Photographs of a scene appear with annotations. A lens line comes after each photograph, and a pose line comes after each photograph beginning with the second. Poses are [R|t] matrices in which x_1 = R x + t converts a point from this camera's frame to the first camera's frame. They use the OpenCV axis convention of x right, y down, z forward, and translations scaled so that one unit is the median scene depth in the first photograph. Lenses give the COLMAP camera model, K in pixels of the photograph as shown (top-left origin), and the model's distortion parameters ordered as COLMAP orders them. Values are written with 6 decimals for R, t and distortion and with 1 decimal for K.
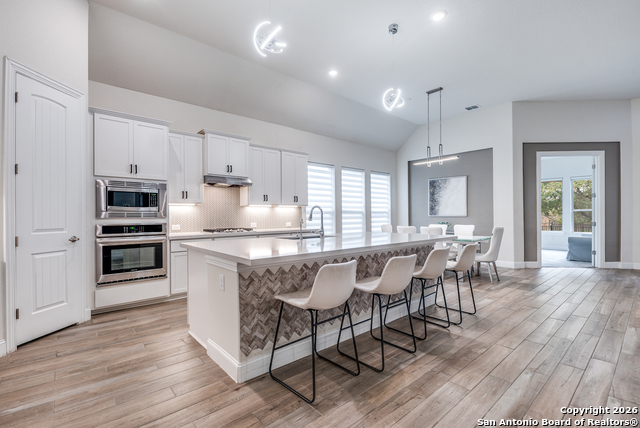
lens RADIAL K [[293.7, 0, 320.0], [0, 293.7, 214.0], [0, 0, 1]] dist [-0.000330, -0.000333]
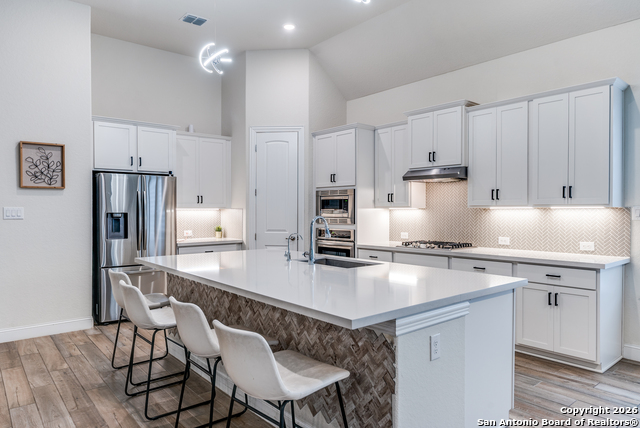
lens RADIAL K [[427.1, 0, 316.3], [0, 427.1, 214.7], [0, 0, 1]] dist [-0.010134, -0.001532]
pose [[-0.031542, 0.016792, -0.999361, 0.923806], [0.006942, 0.999838, 0.016581, -0.045176], [0.999478, -0.006415, -0.031654, 0.975970]]
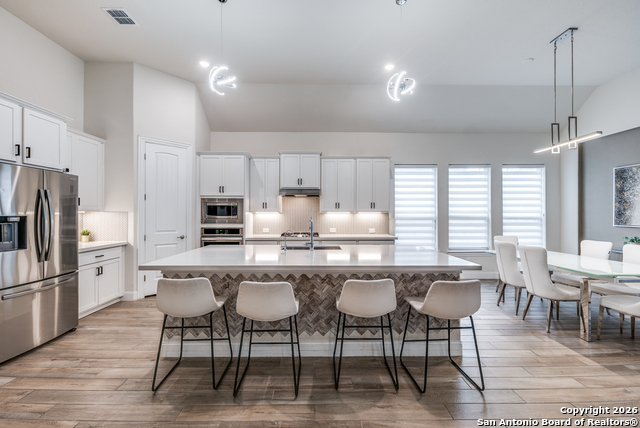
lens RADIAL K [[276.2, 0, 320.0], [0, 276.2, 214.0], [0, 0, 1]] dist [-0.001475, -0.000453]
pose [[0.759946, 0.006943, -0.649949, 0.594605], [-0.002819, 0.999969, 0.007386, -0.044515], [0.649980, -0.003781, 0.759942, 0.287765]]
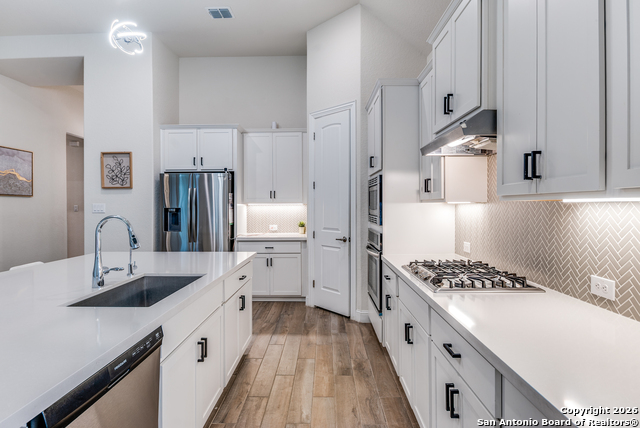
lens RADIAL K [[350.5, 0, 309.4], [0, 350.5, 205.4], [0, 0, 1]] dist [-0.001476, 0.000088]
pose [[-0.691881, 0.010567, -0.721934, 0.170017], [0.012302, 0.999920, 0.002846, -0.039899], [0.721907, -0.006912, -0.691956, 1.517746]]
